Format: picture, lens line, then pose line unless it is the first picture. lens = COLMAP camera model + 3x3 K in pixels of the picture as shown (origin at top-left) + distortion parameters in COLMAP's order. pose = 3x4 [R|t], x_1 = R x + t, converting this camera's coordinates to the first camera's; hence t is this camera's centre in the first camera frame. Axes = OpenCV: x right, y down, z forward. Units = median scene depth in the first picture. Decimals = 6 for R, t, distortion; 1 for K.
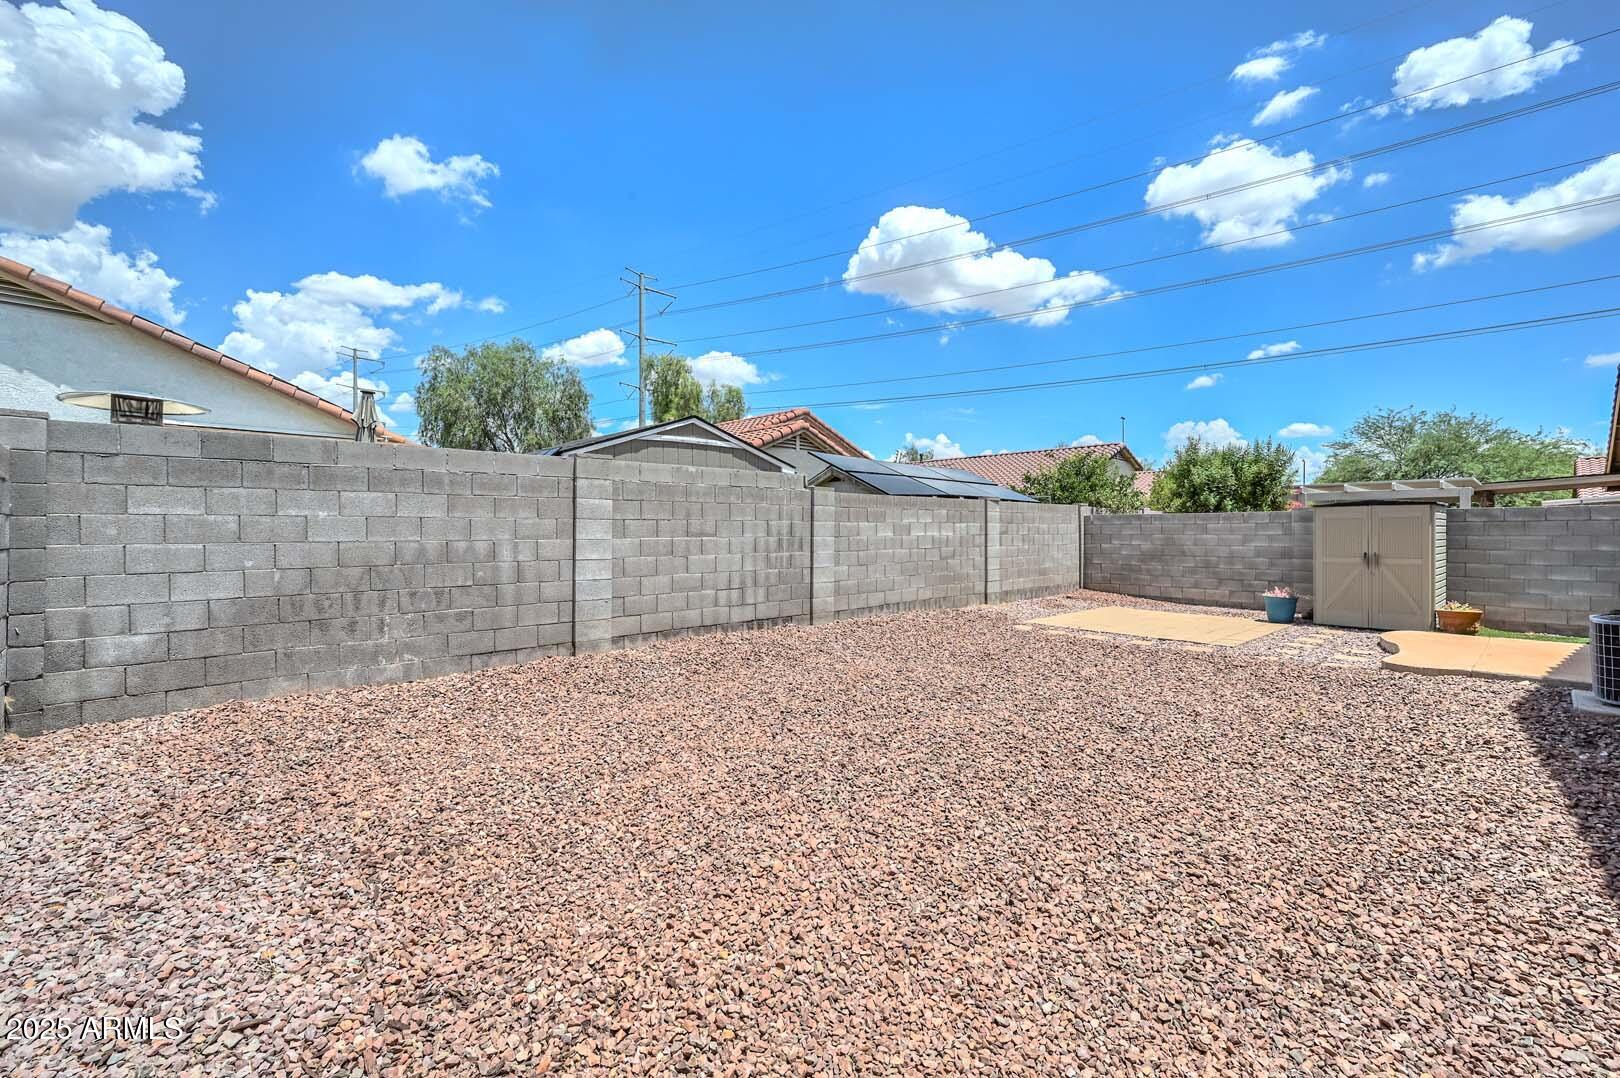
lens RADIAL K [[684.5, 0, 799.3], [0, 684.5, 544.0], [0, 0, 1]] dist [0.011640, 0.000473]
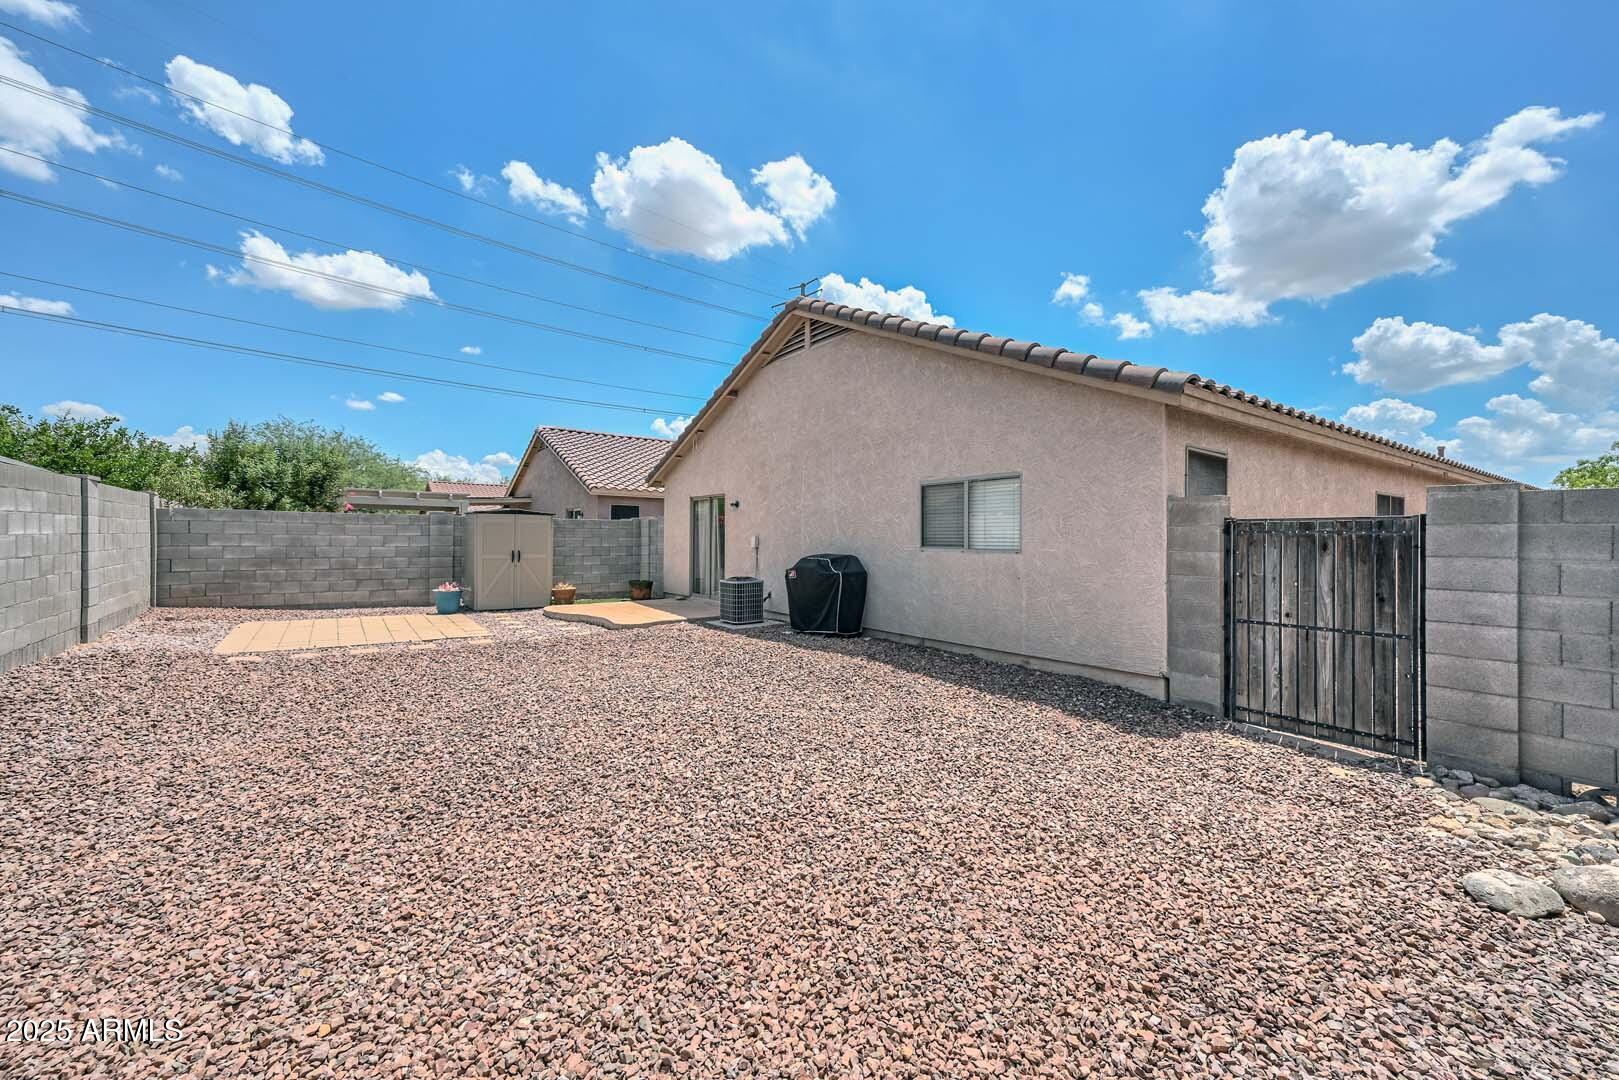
lens RADIAL K [[644.8, 0, 811.2], [0, 644.8, 539.3], [0, 0, 1]] dist [0.016593, 0.000171]
pose [[0.100120, -0.001476, 0.994974, -0.269802], [0.005275, 0.999986, 0.000953, -0.005498], [-0.994961, 0.005154, 0.100126, 0.262334]]
